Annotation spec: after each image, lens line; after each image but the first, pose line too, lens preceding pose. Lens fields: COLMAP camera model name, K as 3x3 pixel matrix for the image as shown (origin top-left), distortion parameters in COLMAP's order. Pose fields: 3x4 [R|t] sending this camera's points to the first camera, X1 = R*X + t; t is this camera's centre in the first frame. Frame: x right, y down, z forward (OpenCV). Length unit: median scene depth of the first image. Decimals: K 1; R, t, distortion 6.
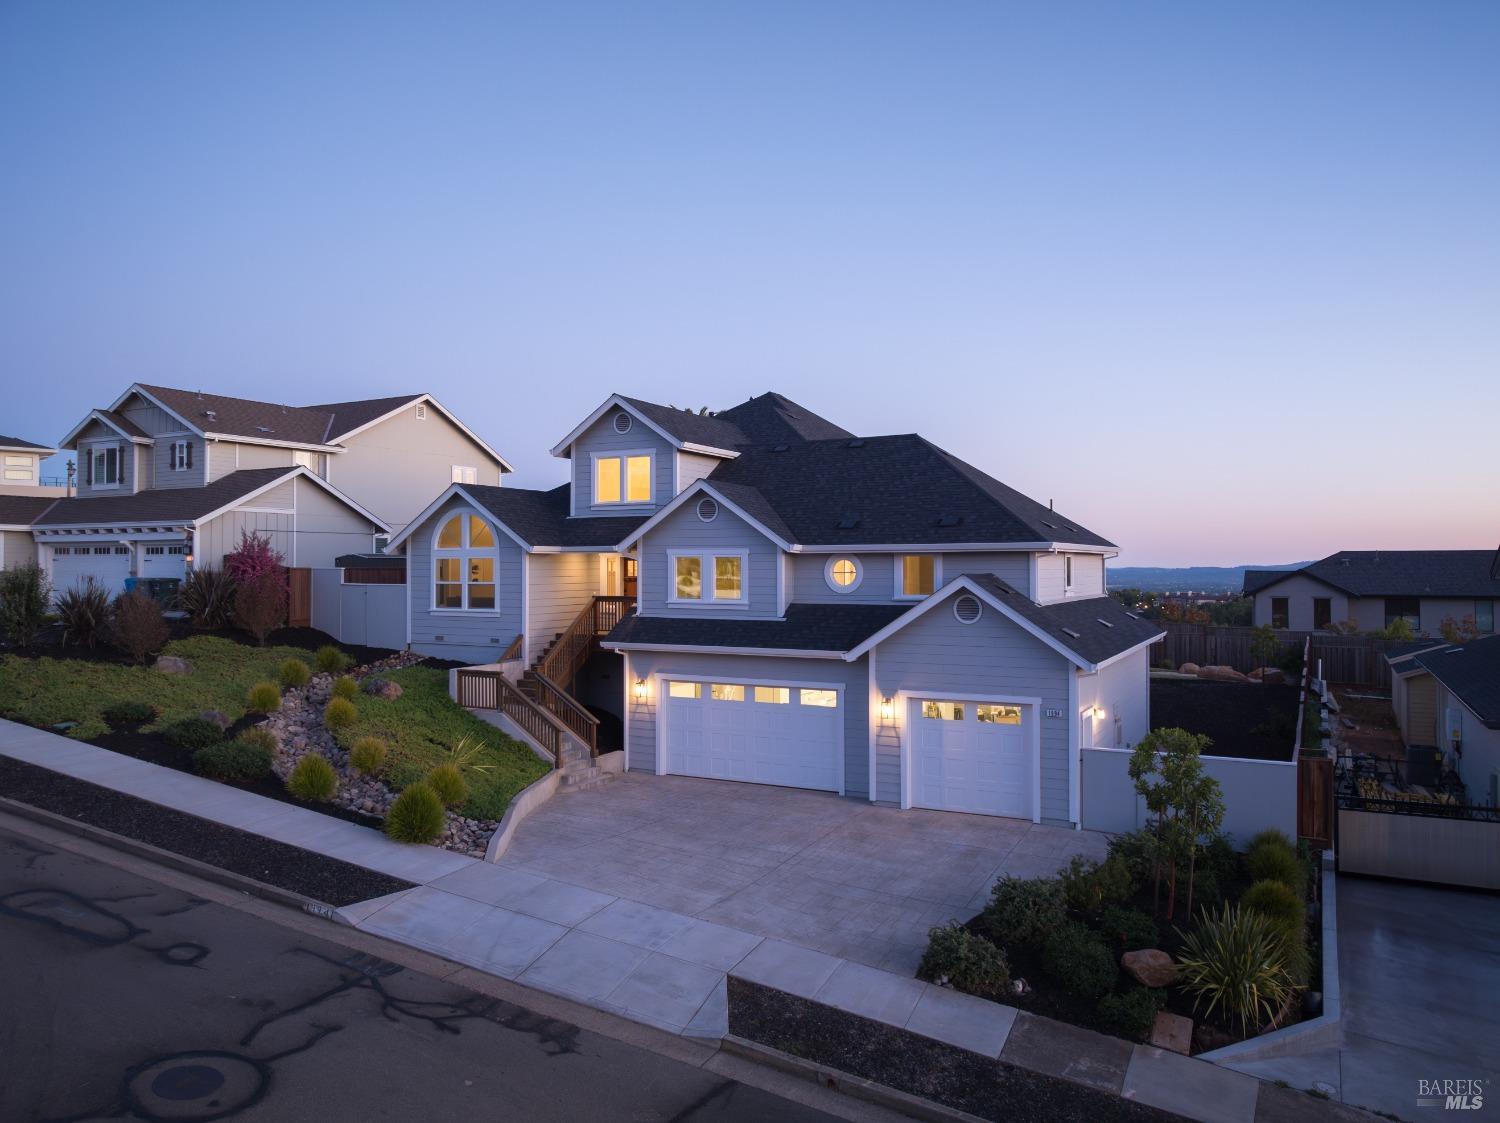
lens RADIAL K [[1068.5, 0, 783.7], [0, 1068.5, 562.3], [0, 0, 1]] dist [-0.041737, 0.007556]
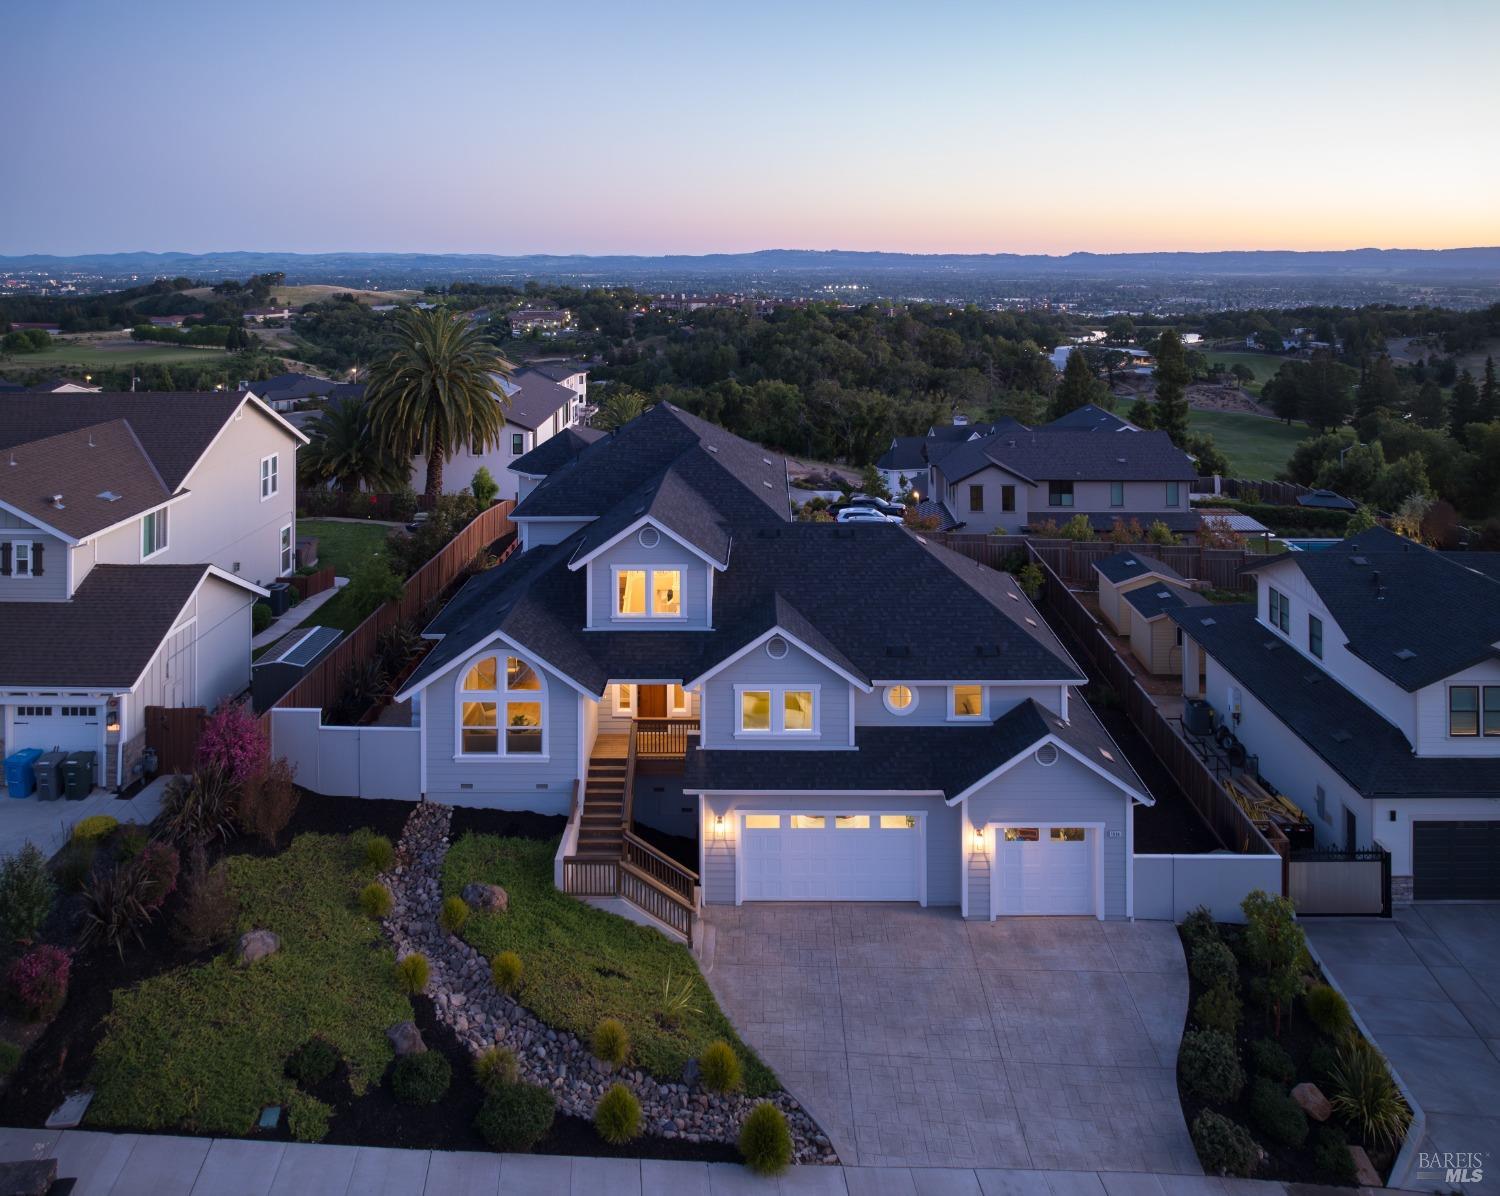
lens RADIAL K [[1093.5, 0, 779.0], [0, 1093.5, 238.6], [0, 0, 1]] dist [-0.012417, -0.005550]
pose [[0.889156, 0.014806, 0.457365, -0.585018], [-0.012621, 0.999890, -0.007834, -0.457647], [-0.457430, 0.001194, 0.889245, 0.010458]]
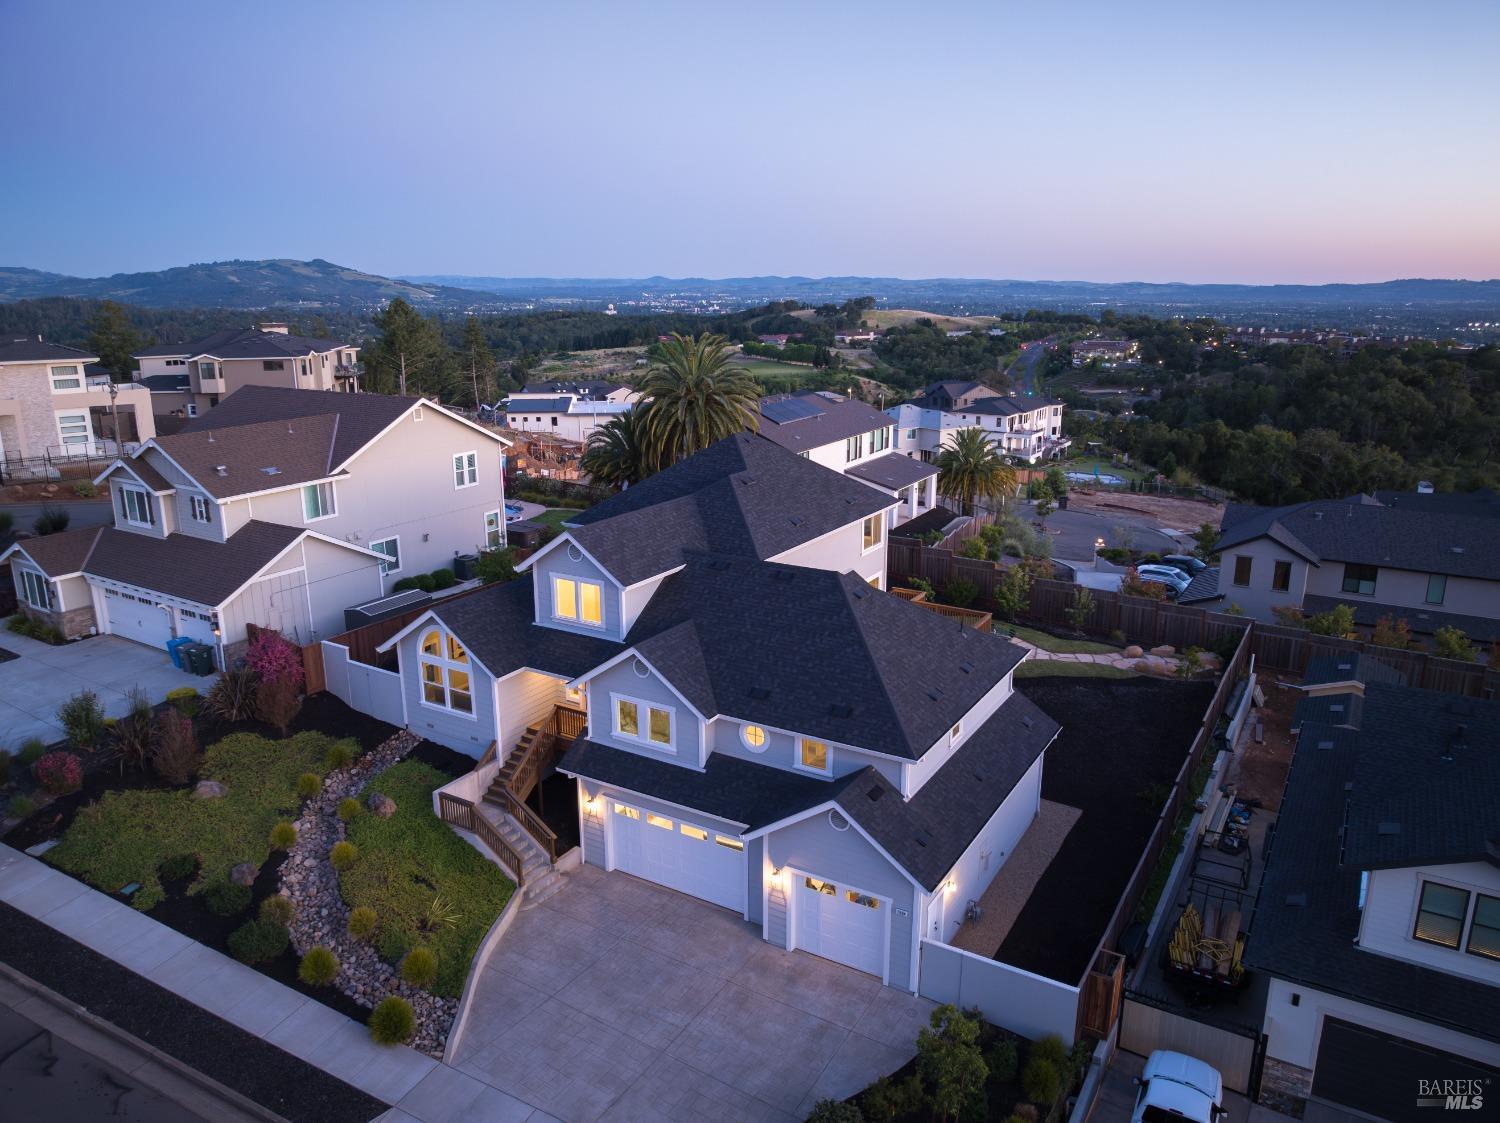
lens RADIAL K [[1068.5, 0, 783.7], [0, 1068.5, 562.3], [0, 0, 1]] dist [-0.041737, 0.007556]
pose [[0.998203, 0.024539, -0.054664, 0.141735], [-0.009021, 0.963439, 0.267774, -0.468334], [0.059236, -0.266800, 0.961930, -0.069142]]
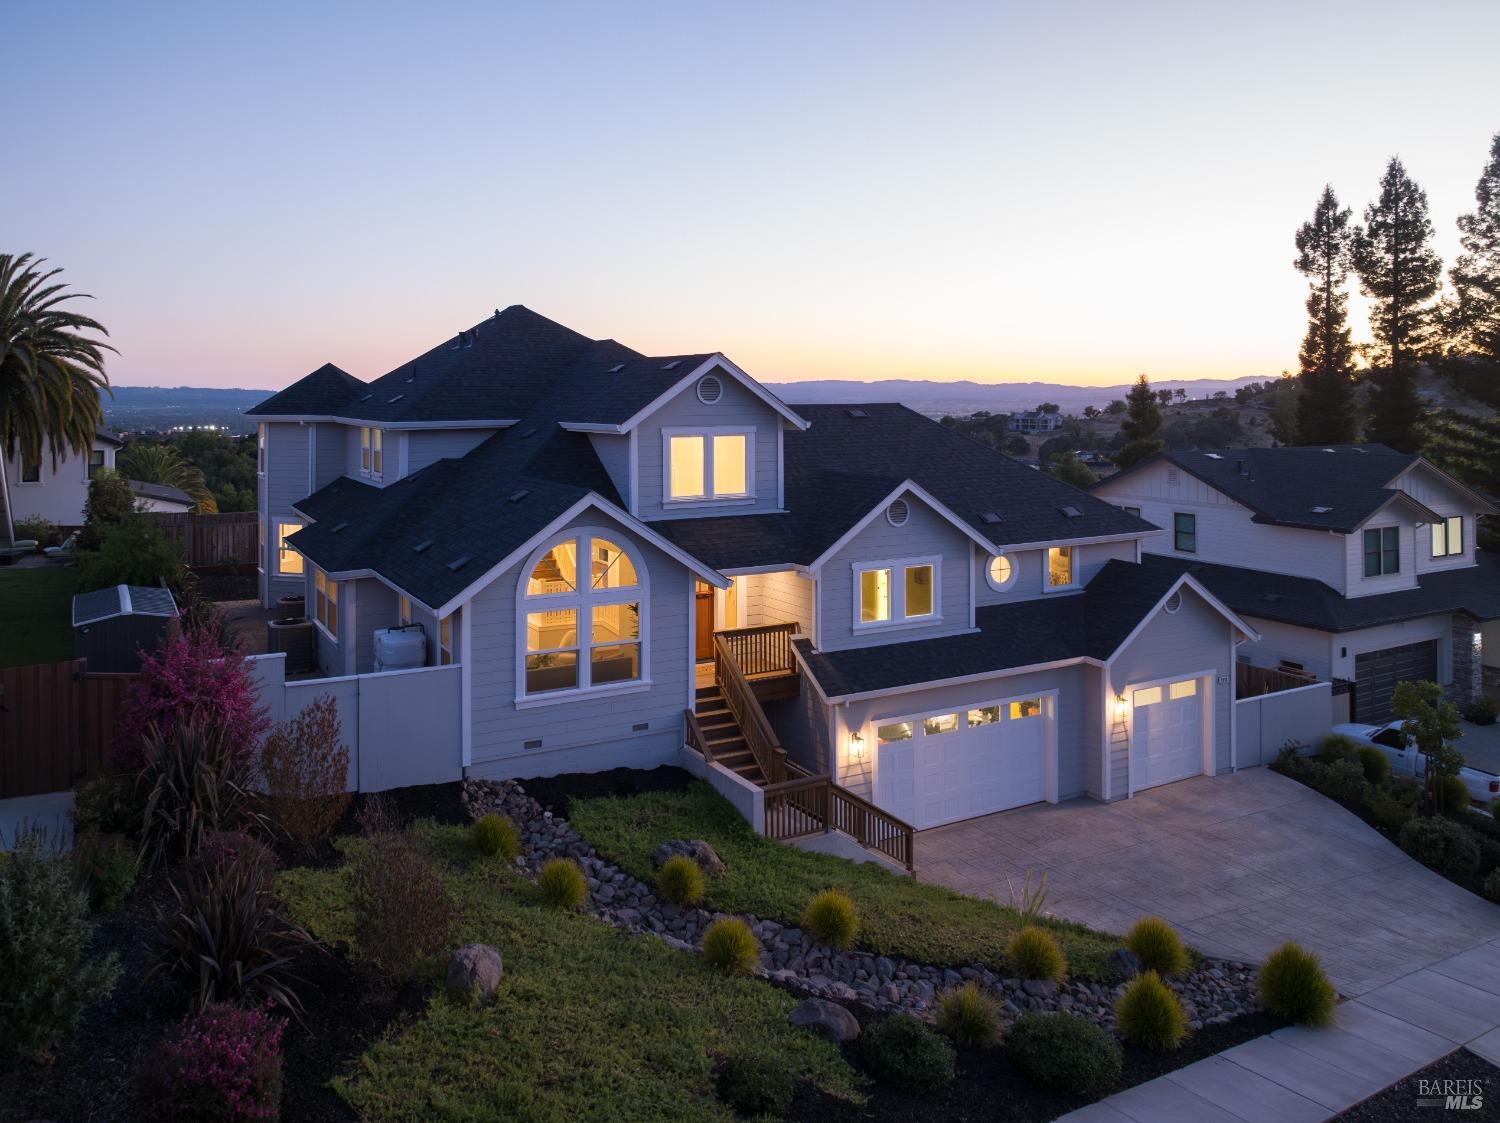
lens RADIAL K [[1147.6, 0, 750.8], [0, 1147.6, 388.3], [0, 0, 1]] dist [-0.034475, 0.001570]
pose [[0.556313, -0.001129, 0.830972, -0.884046], [-0.005831, 0.999969, 0.005262, -0.150899], [-0.830952, -0.007773, 0.556289, 0.595447]]
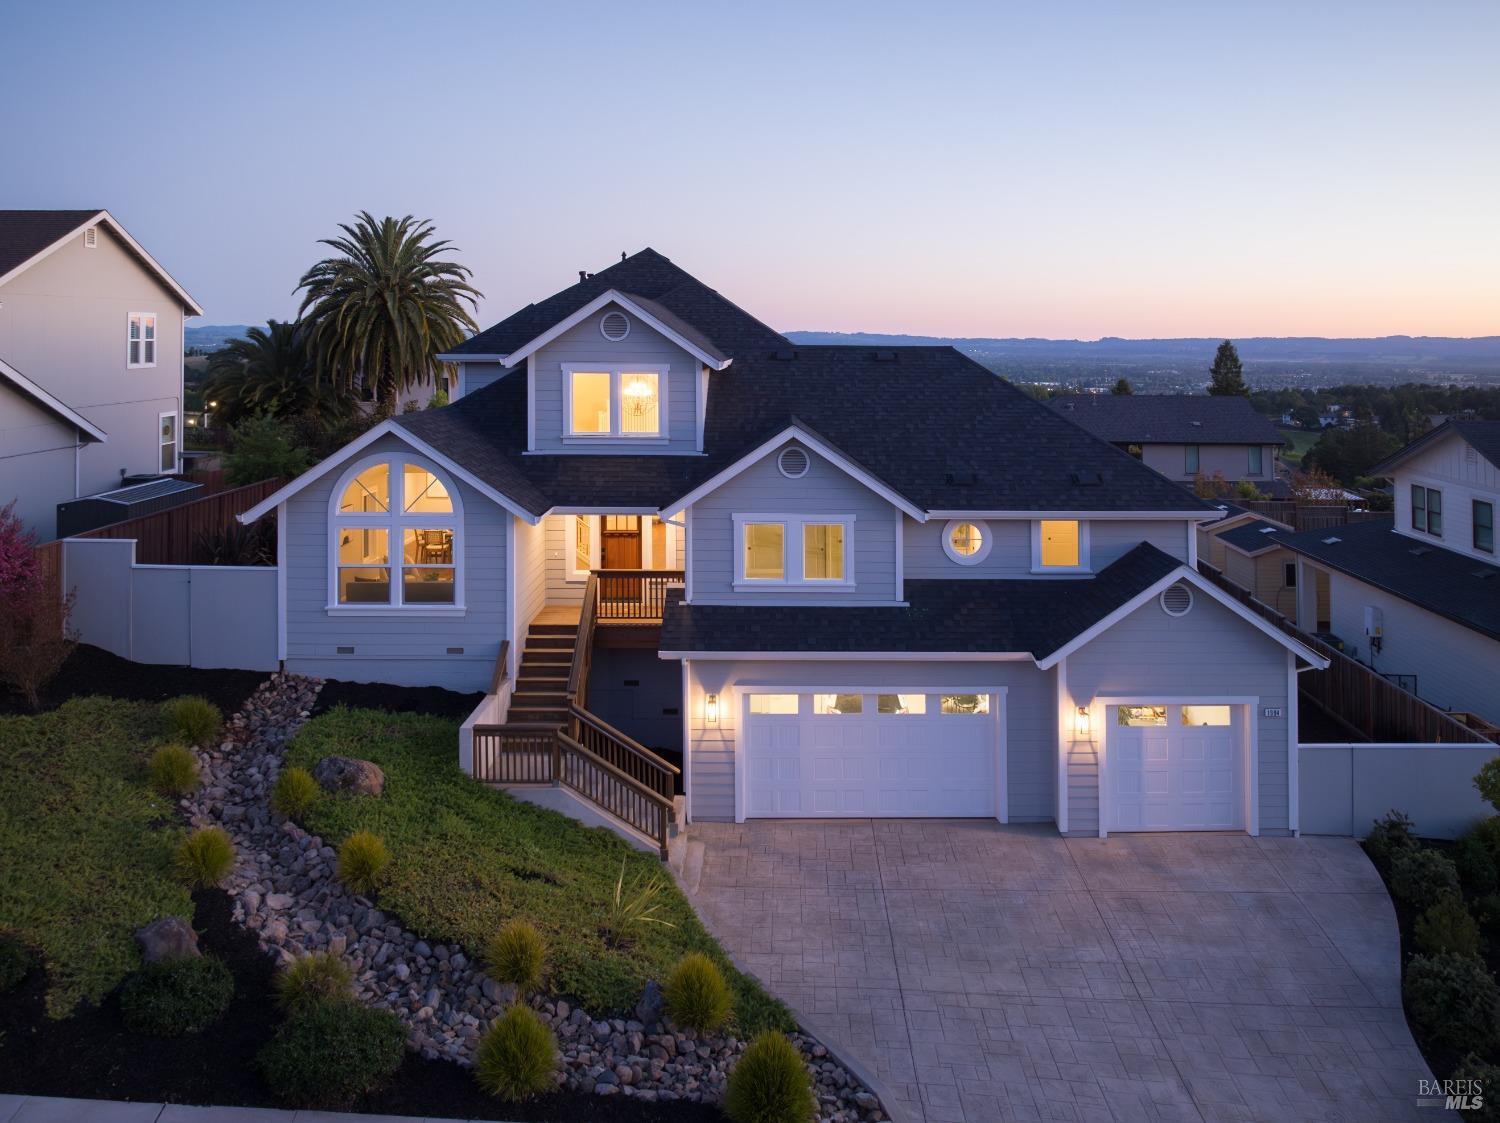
lens RADIAL K [[1126.6, 0, 833.6], [0, 1126.6, 315.3], [0, 0, 1]] dist [-0.032916, 0.006078]
pose [[0.876236, 0.020201, 0.481459, -0.439371], [-0.015177, 0.999782, -0.014327, -0.144164], [-0.481644, 0.005247, 0.876351, 0.278141]]
